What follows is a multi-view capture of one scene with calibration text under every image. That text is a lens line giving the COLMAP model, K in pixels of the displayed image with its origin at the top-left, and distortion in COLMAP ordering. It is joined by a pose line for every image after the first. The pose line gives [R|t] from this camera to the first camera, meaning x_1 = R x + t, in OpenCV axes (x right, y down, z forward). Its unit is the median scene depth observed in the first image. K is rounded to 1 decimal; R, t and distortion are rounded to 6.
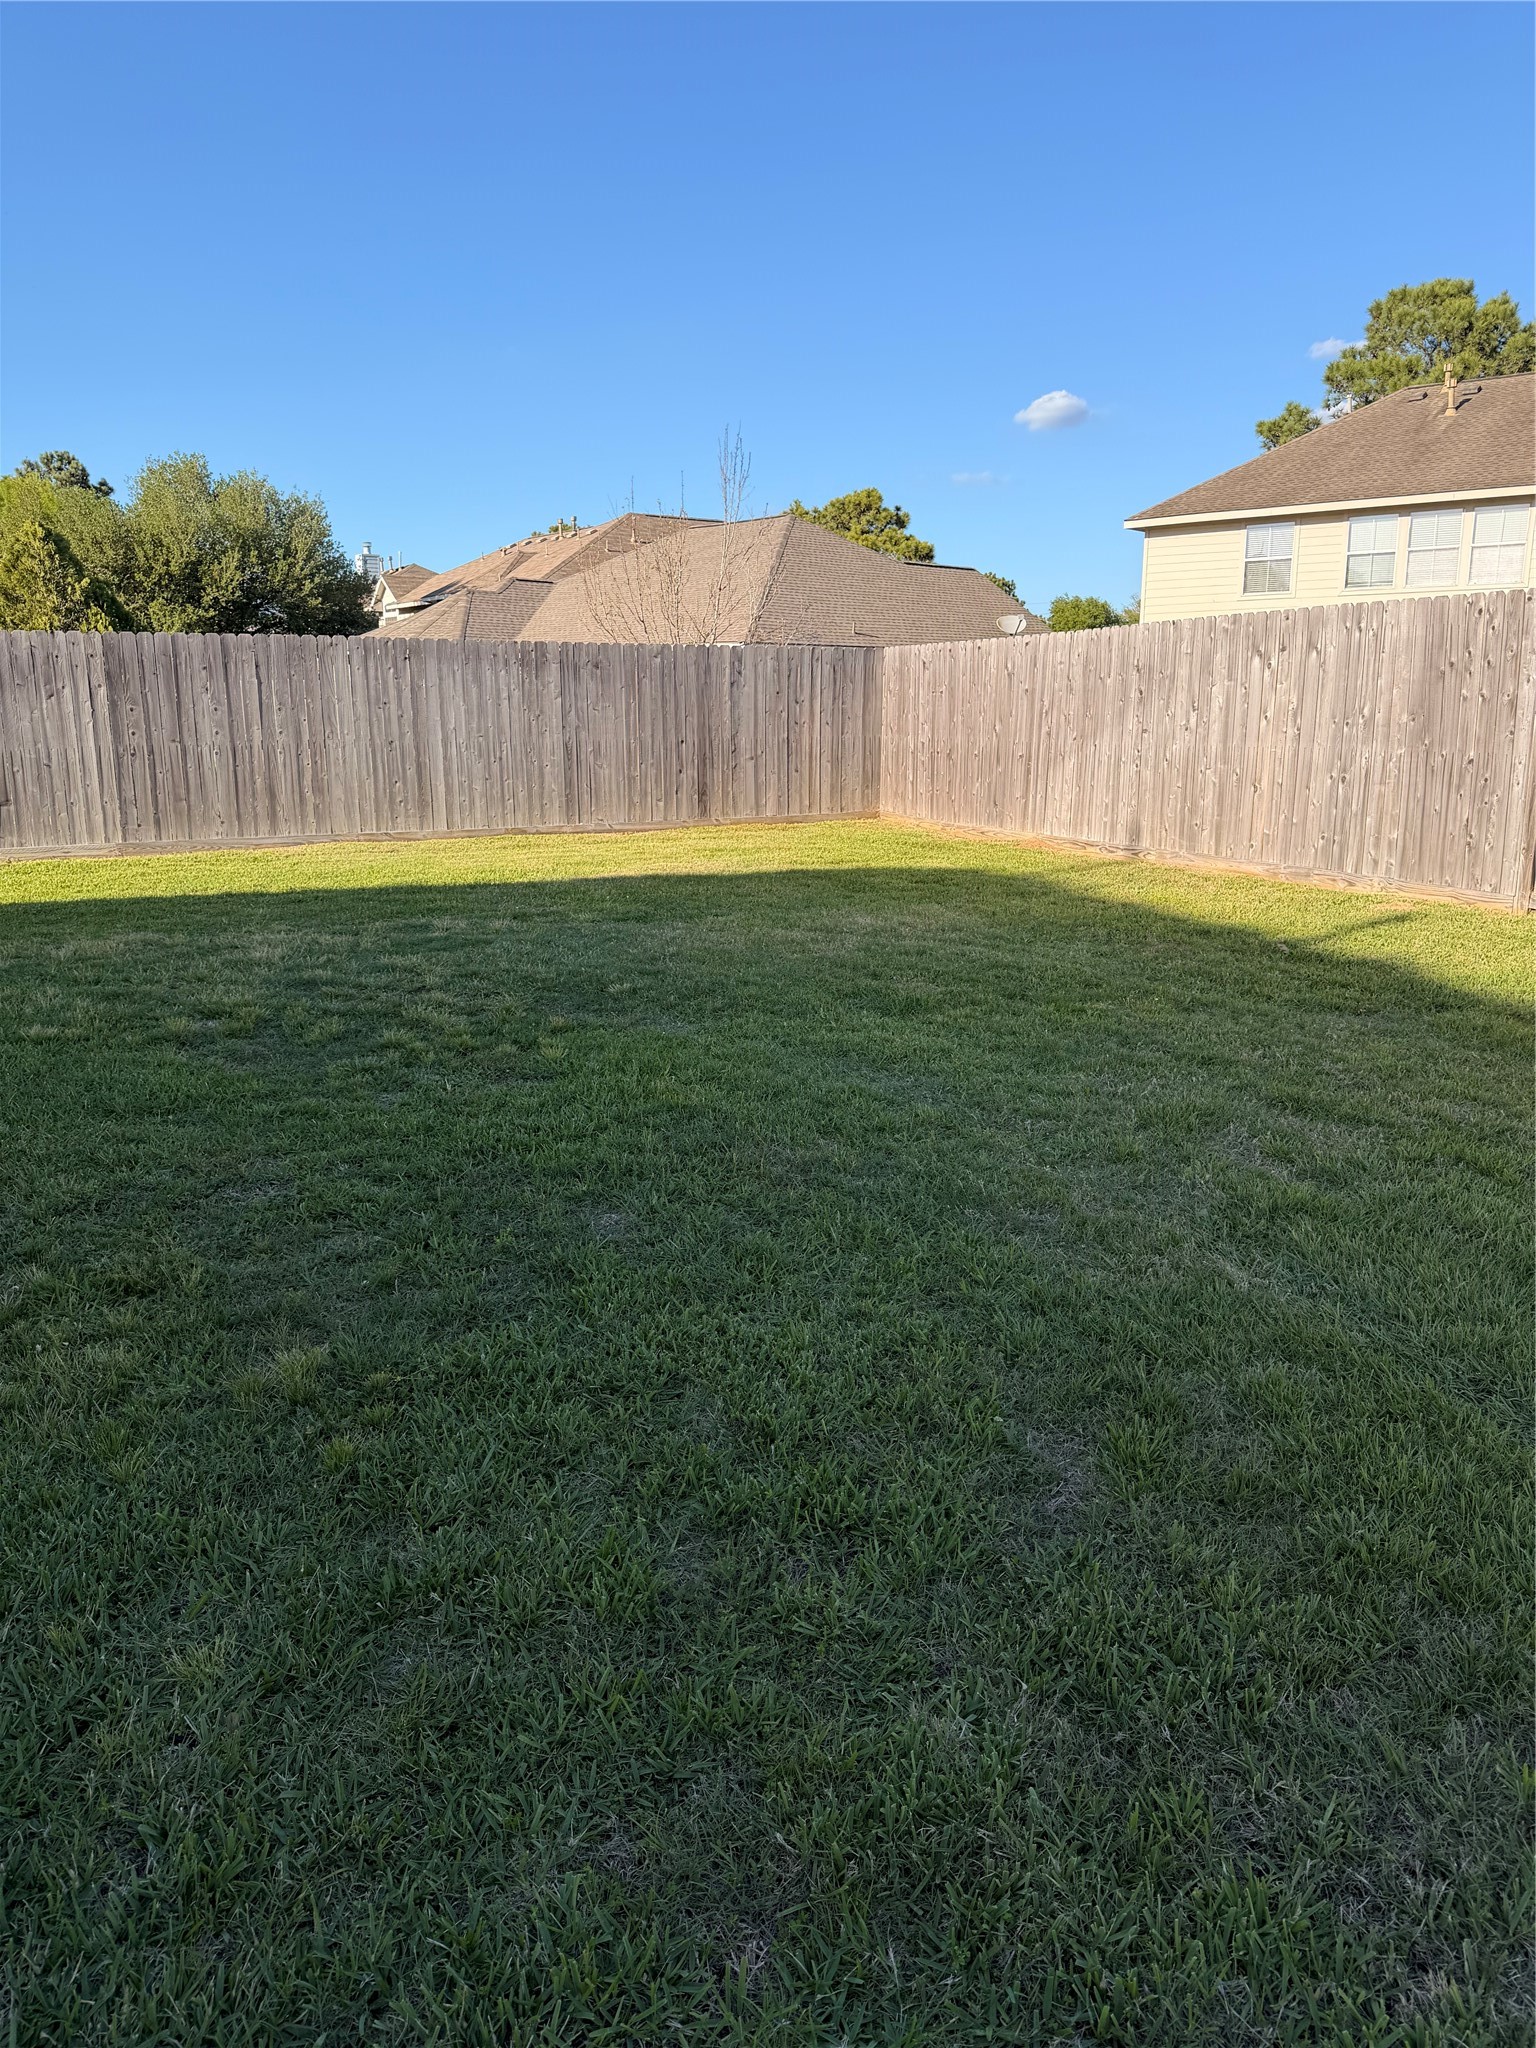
lens RADIAL K [[1408.5, 0, 768.0], [0, 1408.5, 1024.0], [0, 0, 1]] dist [0.136659, -0.265133]
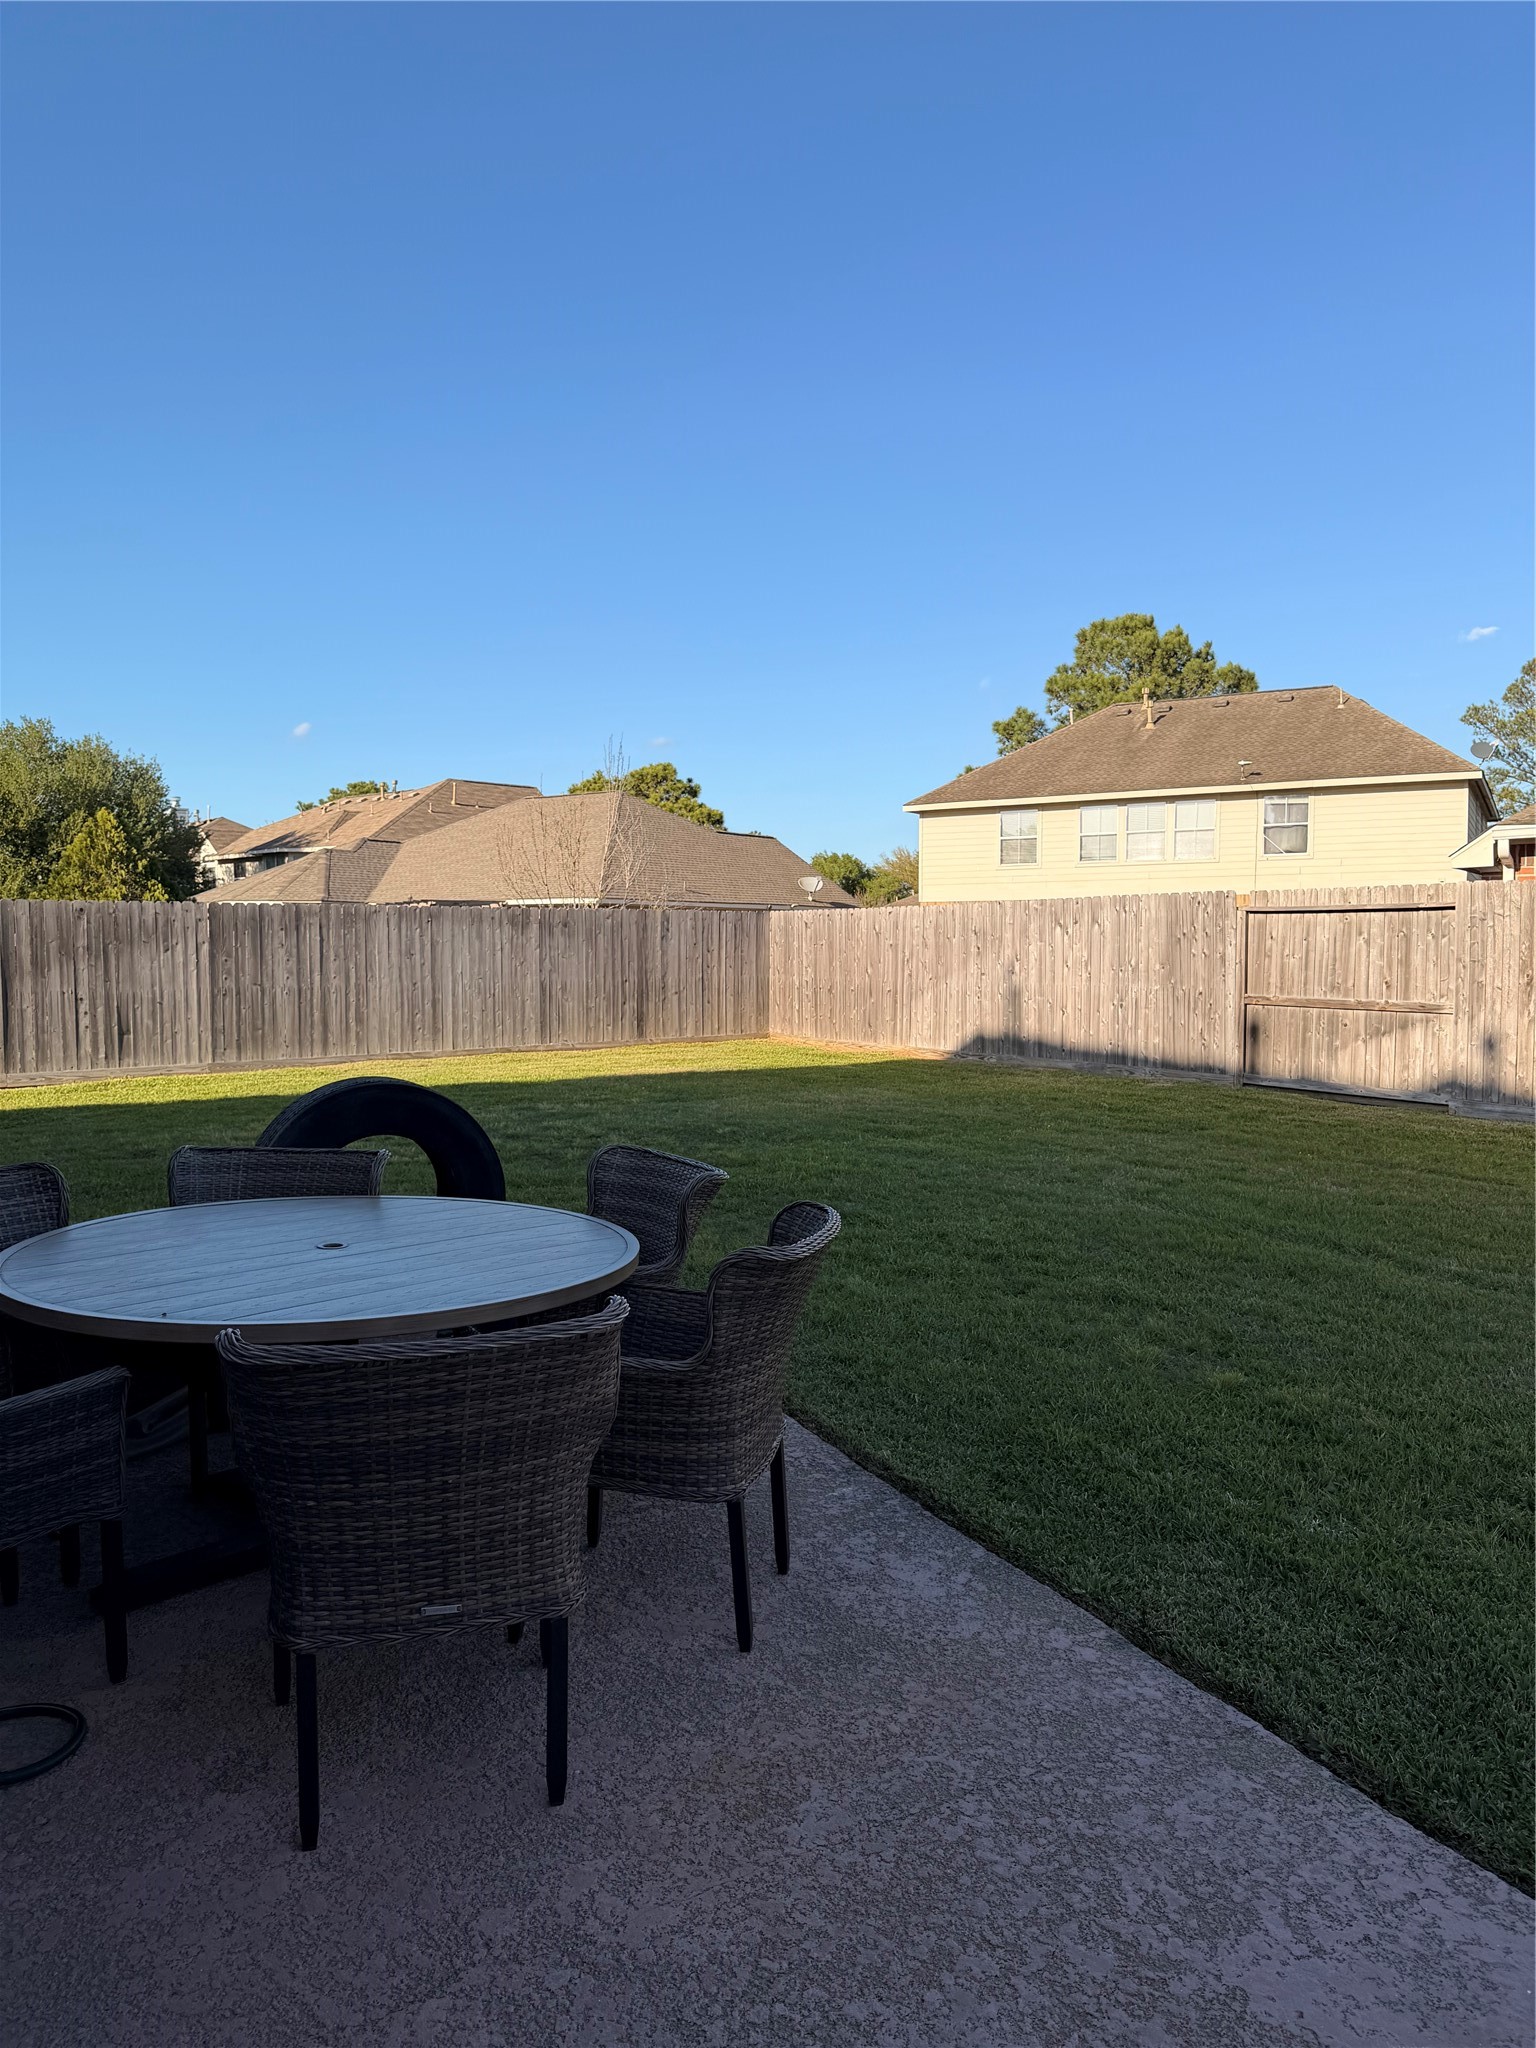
lens RADIAL K [[1430.8, 0, 752.8], [0, 1430.8, 1031.4], [0, 0, 1]] dist [0.067885, -0.129913]
pose [[0.986225, -0.009618, 0.165129, -0.173176], [0.035798, 0.987059, -0.156308, 0.059157], [-0.161489, 0.160067, 0.973807, -0.308162]]
